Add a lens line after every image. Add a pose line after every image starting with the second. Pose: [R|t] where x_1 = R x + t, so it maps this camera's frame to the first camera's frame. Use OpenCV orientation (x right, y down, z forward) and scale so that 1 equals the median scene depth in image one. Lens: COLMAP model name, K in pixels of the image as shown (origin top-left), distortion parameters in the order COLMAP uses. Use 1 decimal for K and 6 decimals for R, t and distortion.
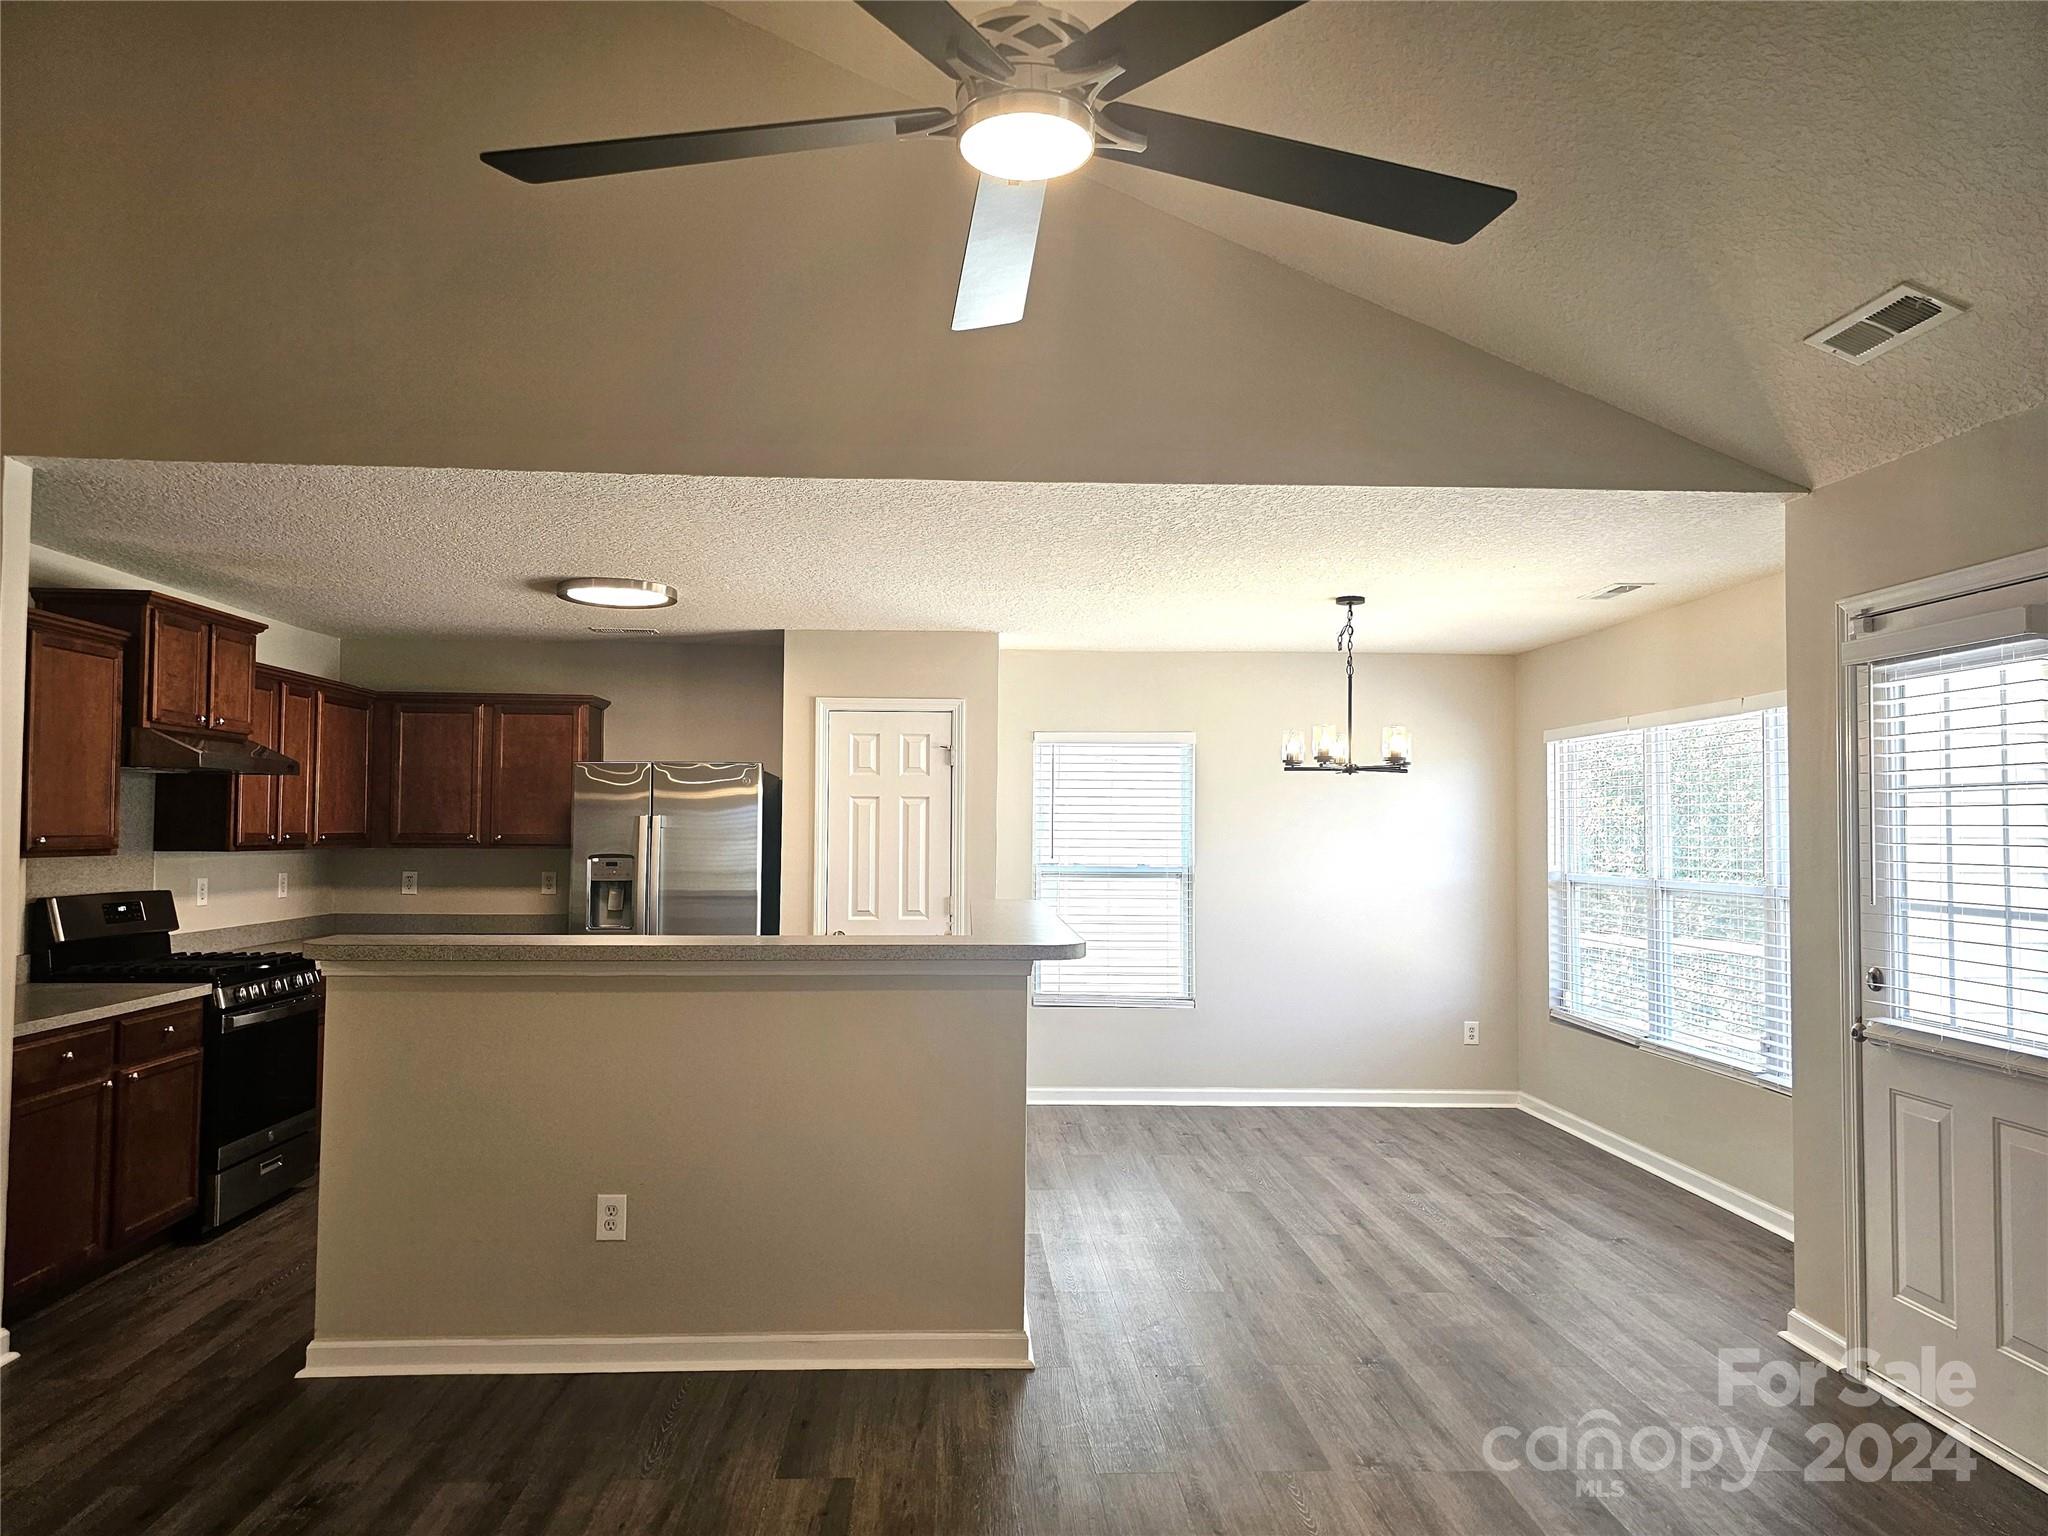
lens RADIAL K [[1368.8, 0, 999.7], [0, 1368.8, 764.8], [0, 0, 1]] dist [0.058424, -0.059011]
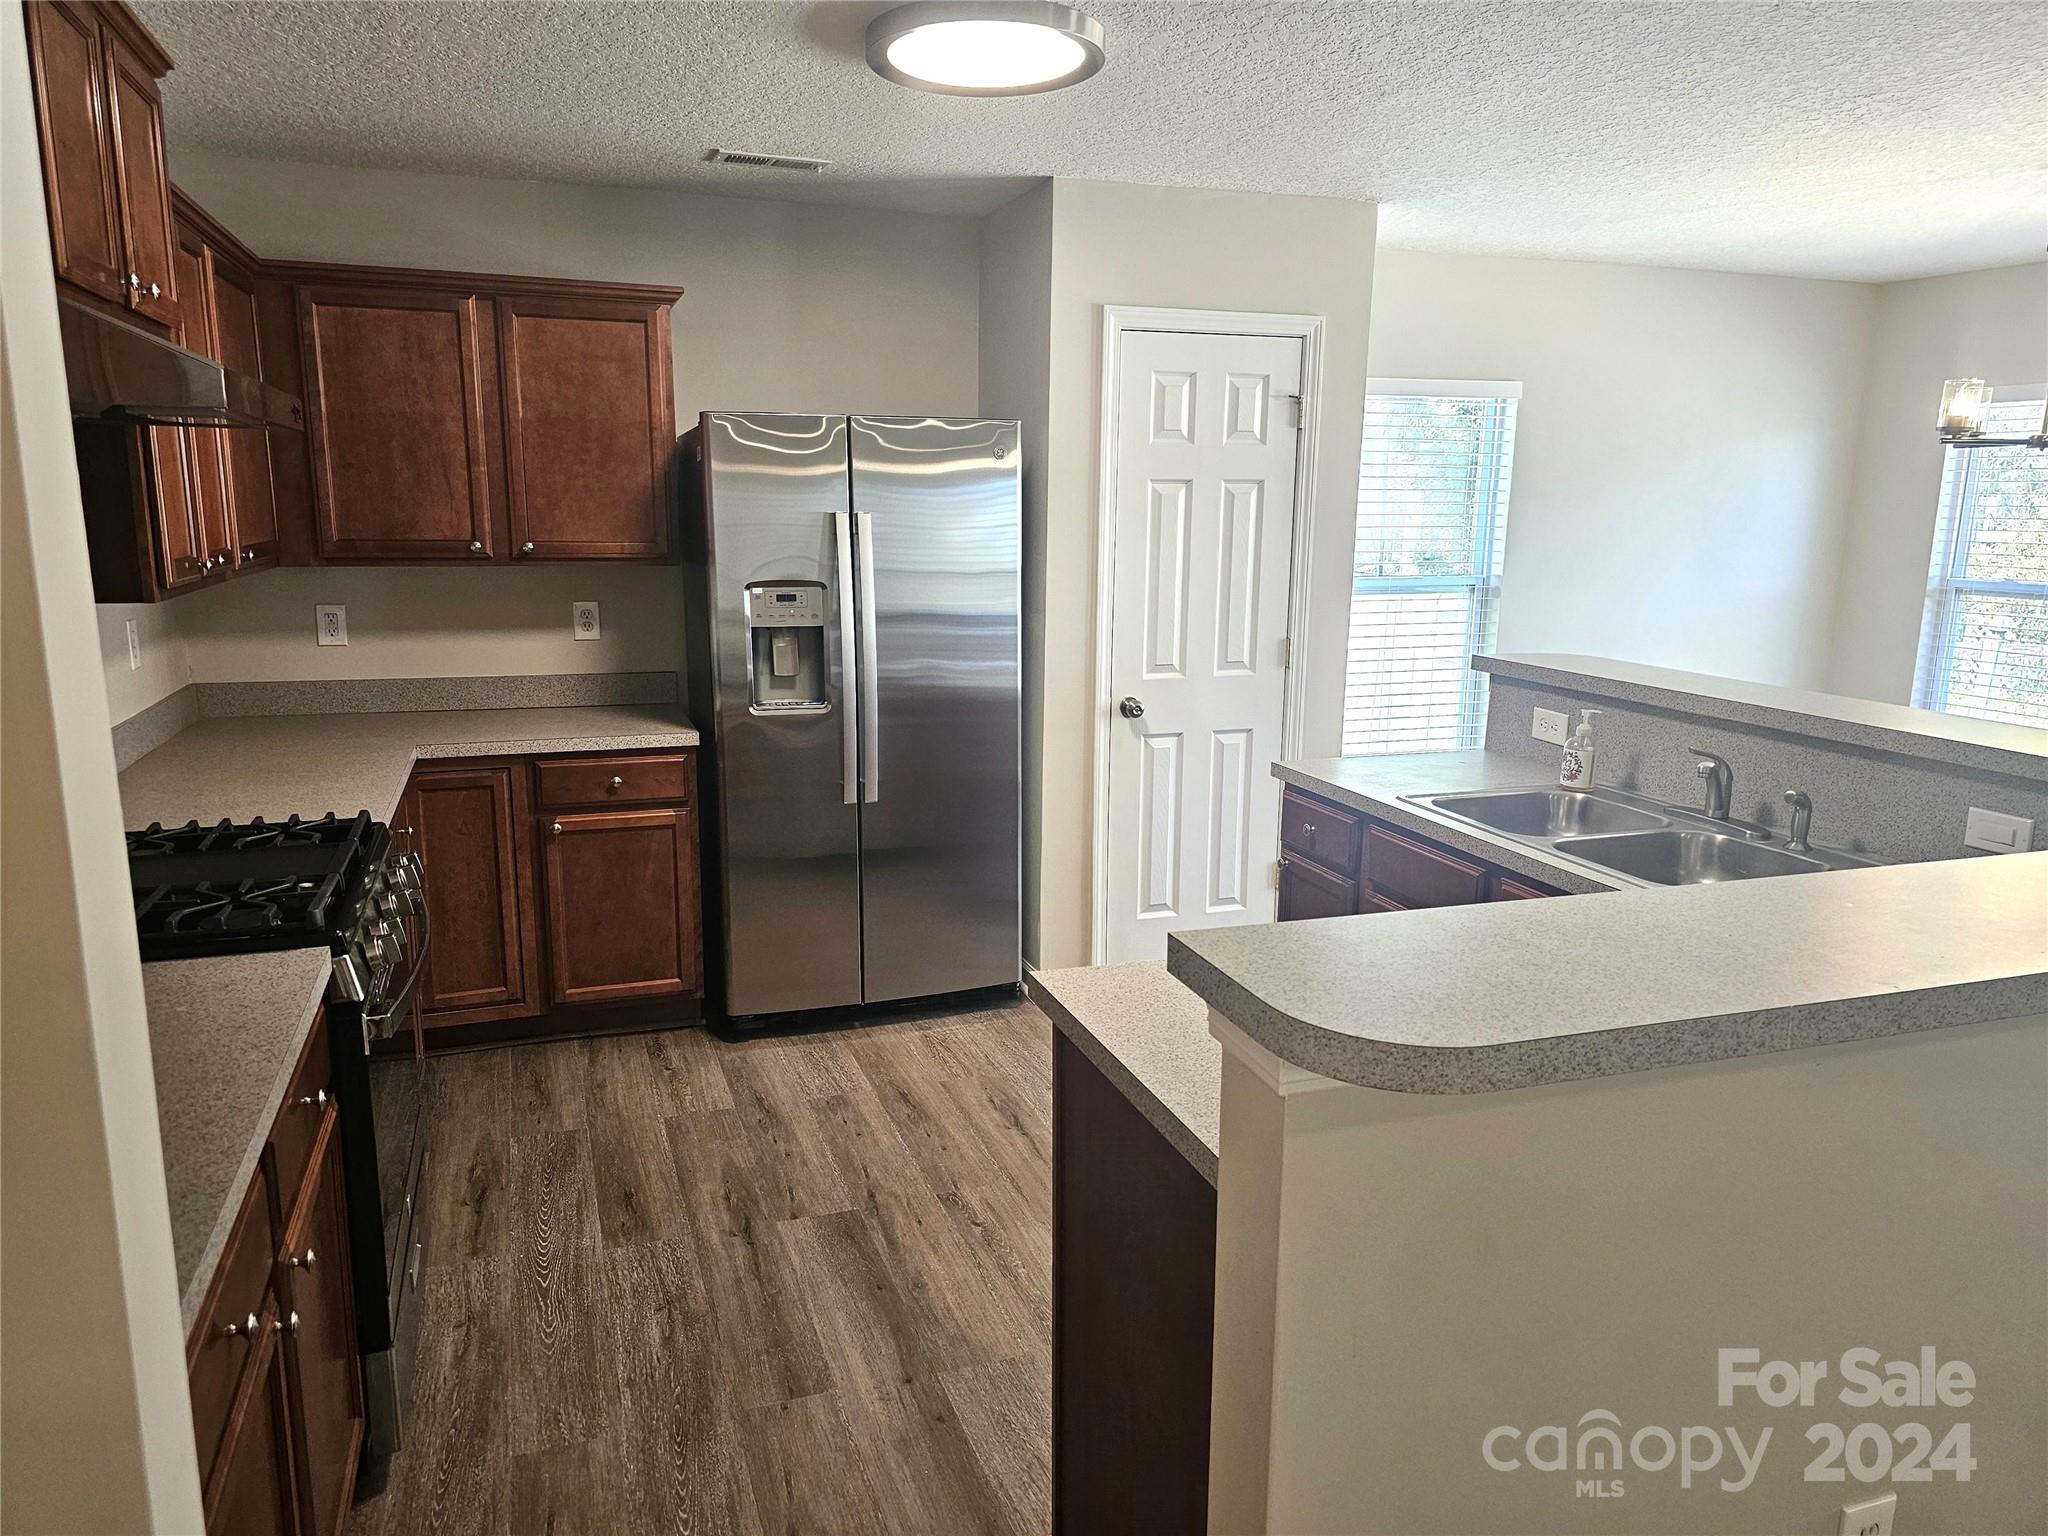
lens RADIAL K [[1368.8, 0, 999.7], [0, 1368.8, 764.8], [0, 0, 1]] dist [0.058424, -0.059011]
pose [[0.961087, -0.051342, 0.271432, -0.367643], [-0.015824, 0.970731, 0.239646, 0.001232], [-0.275792, -0.234616, 0.932145, 0.439068]]
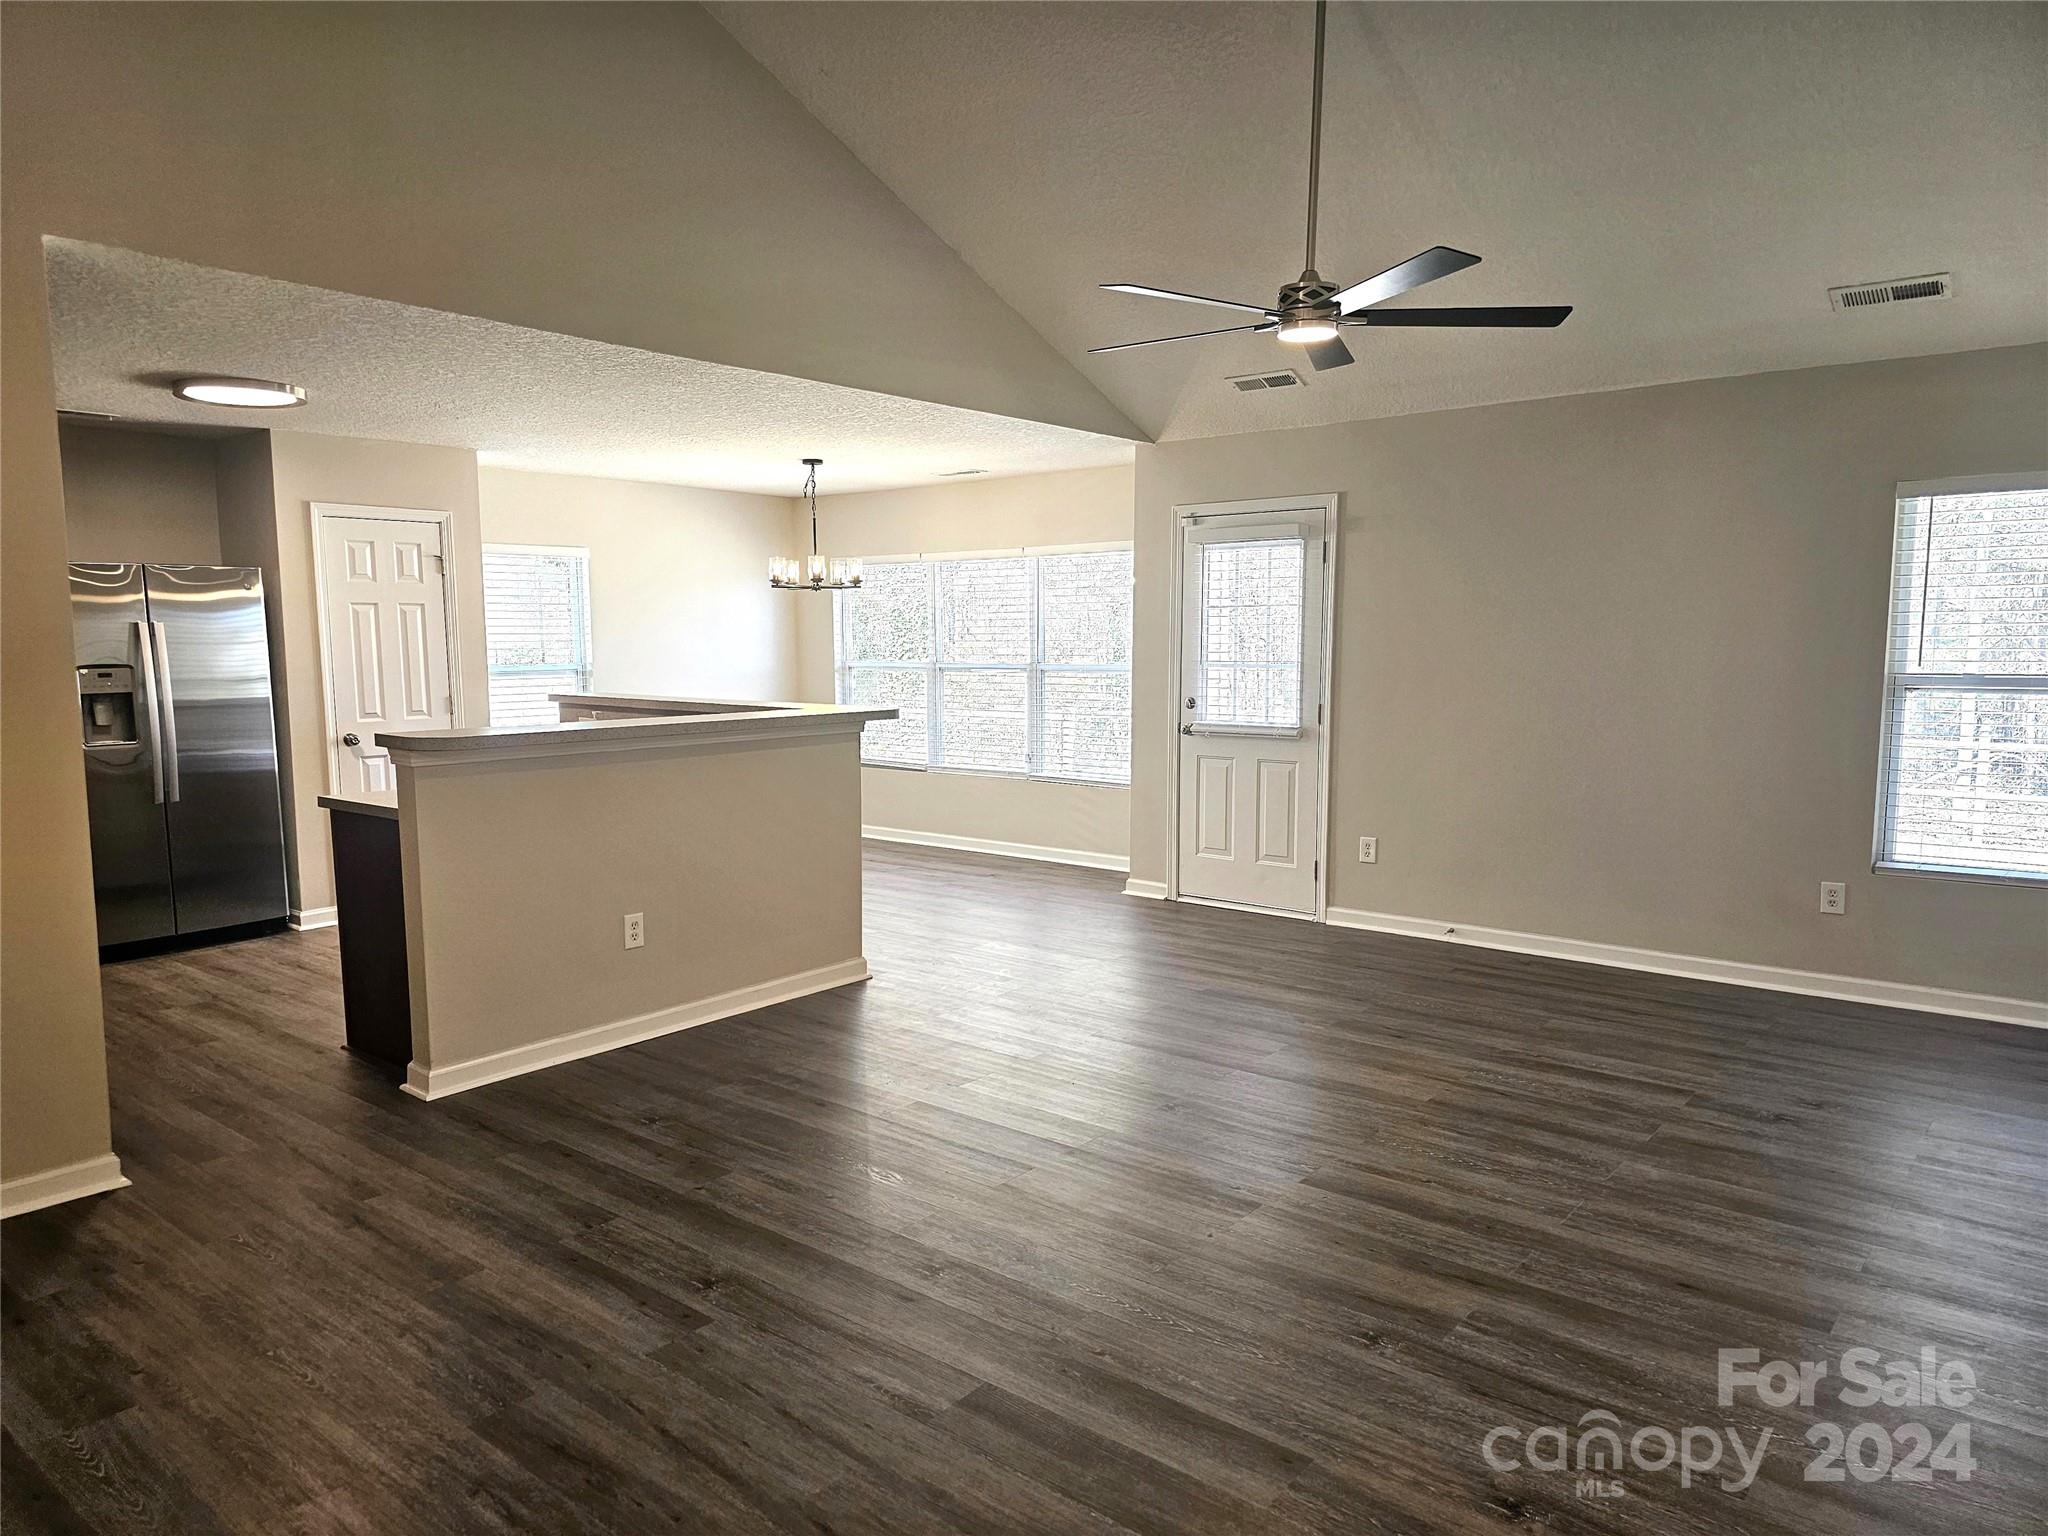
lens RADIAL K [[1356.4, 0, 999.7], [0, 1356.4, 783.9], [0, 0, 1]] dist [0.064647, -0.056872]
pose [[0.673917, -0.093389, 0.732881, -0.580497], [-0.025182, 0.988499, 0.149117, -0.008836], [-0.738378, -0.118948, 0.663814, -0.063994]]
